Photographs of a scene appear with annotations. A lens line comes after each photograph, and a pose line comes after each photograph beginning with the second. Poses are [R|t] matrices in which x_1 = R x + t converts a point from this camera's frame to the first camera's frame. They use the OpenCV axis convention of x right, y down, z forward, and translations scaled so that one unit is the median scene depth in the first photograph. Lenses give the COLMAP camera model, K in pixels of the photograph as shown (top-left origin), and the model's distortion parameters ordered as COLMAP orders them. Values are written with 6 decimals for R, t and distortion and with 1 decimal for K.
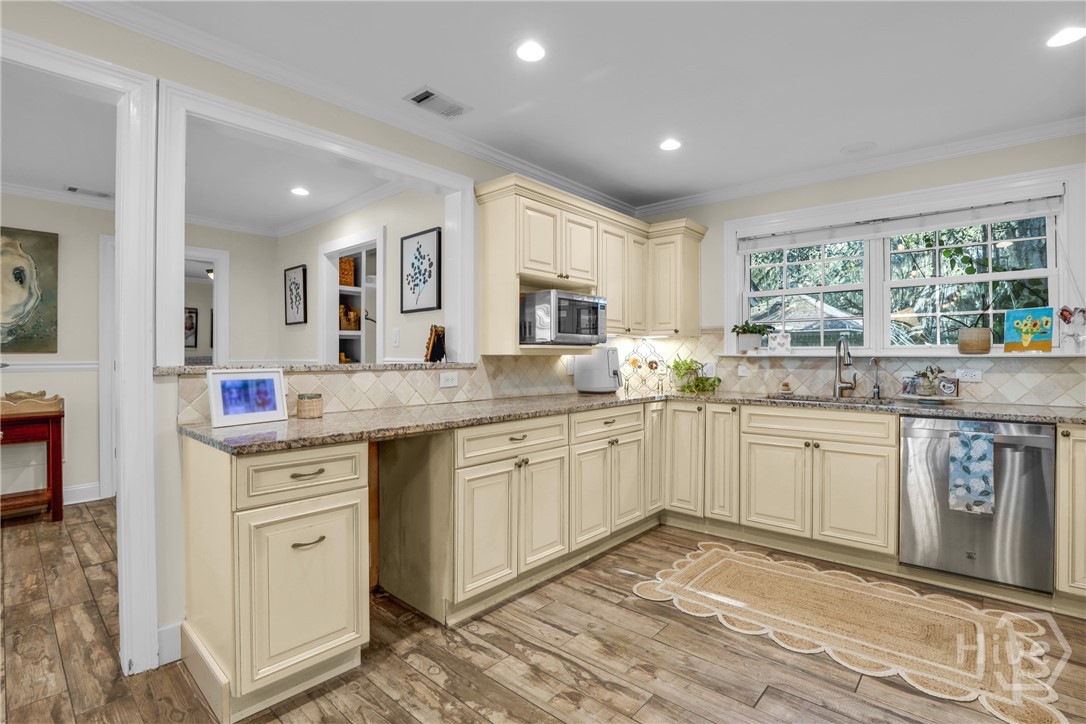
lens RADIAL K [[512.1, 0, 548.3], [0, 512.1, 352.7], [0, 0, 1]] dist [-0.031722, 0.001588]
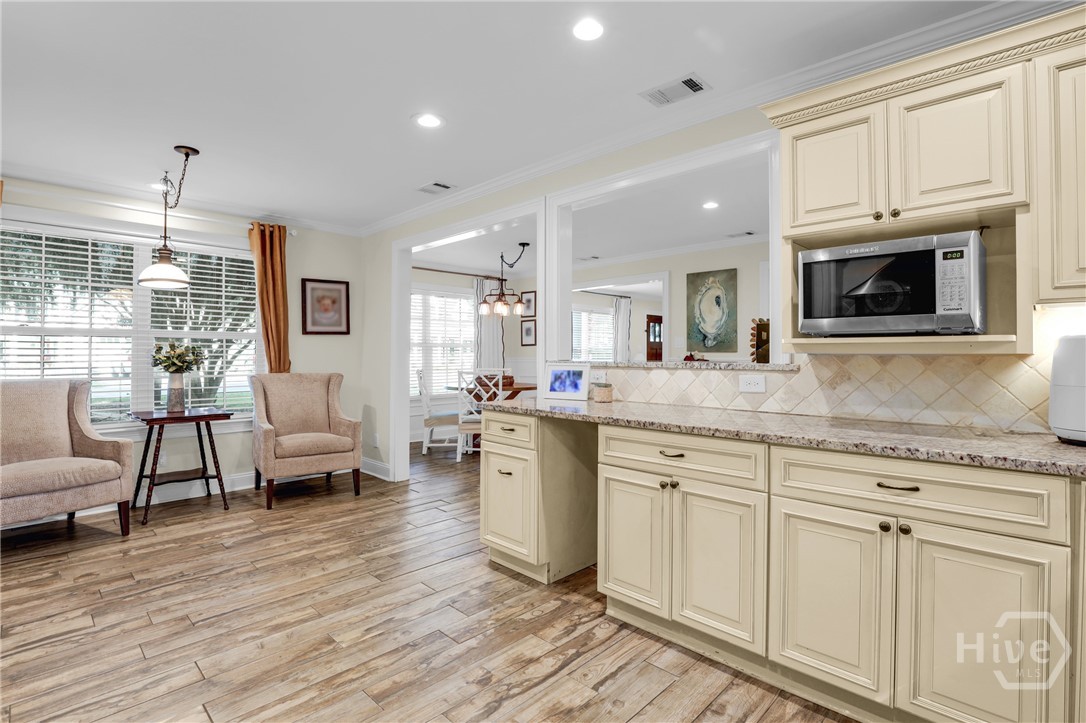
lens RADIAL K [[512.1, 0, 548.3], [0, 512.1, 352.2], [0, 0, 1]] dist [-0.031722, 0.001588]
pose [[-0.036920, -0.003001, -0.999314, 0.749821], [0.004468, 0.999985, -0.003169, 0.003449], [0.999308, -0.004582, -0.036906, 0.806884]]
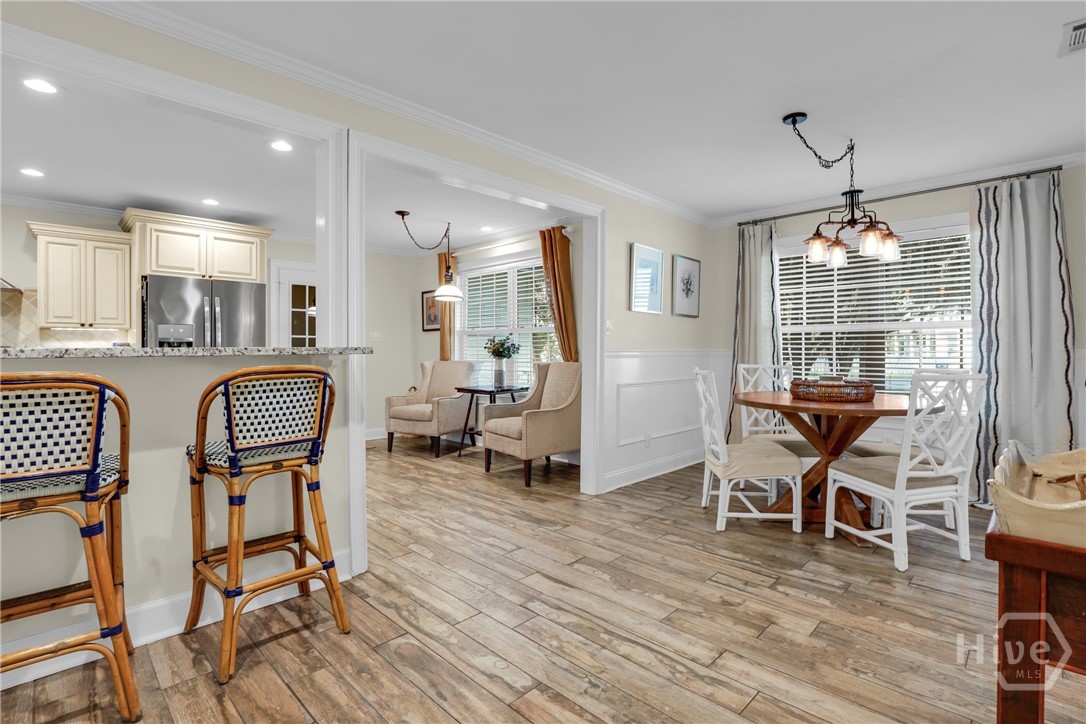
lens RADIAL K [[512.1, 0, 548.3], [0, 512.1, 352.7], [0, 0, 1]] dist [-0.031722, 0.001588]
pose [[-0.999418, 0.003530, 0.033921, -1.094568], [0.003508, 0.999994, -0.000701, 0.035275], [-0.033923, -0.000582, -0.999424, 1.798970]]
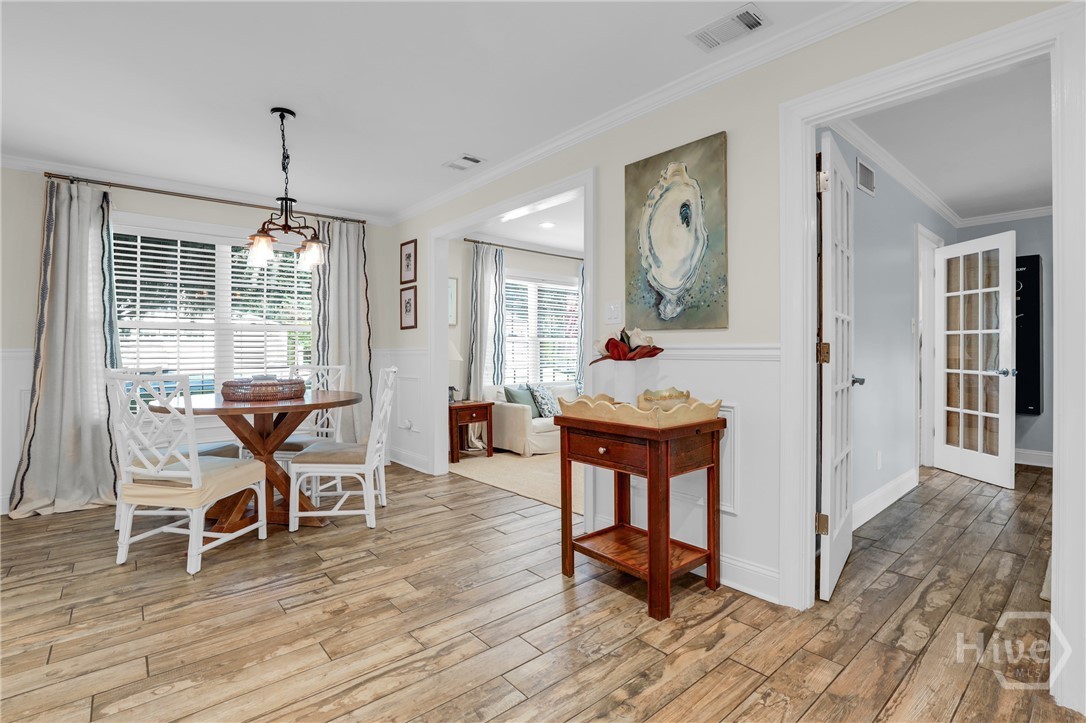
lens RADIAL K [[512.1, 0, 548.3], [0, 512.1, 352.2], [0, 0, 1]] dist [-0.031722, 0.001588]
pose [[-0.111397, 0.007898, -0.993745, -0.550843], [0.008234, 0.999941, 0.007024, 0.034043], [0.993742, -0.007400, -0.111455, 1.332761]]
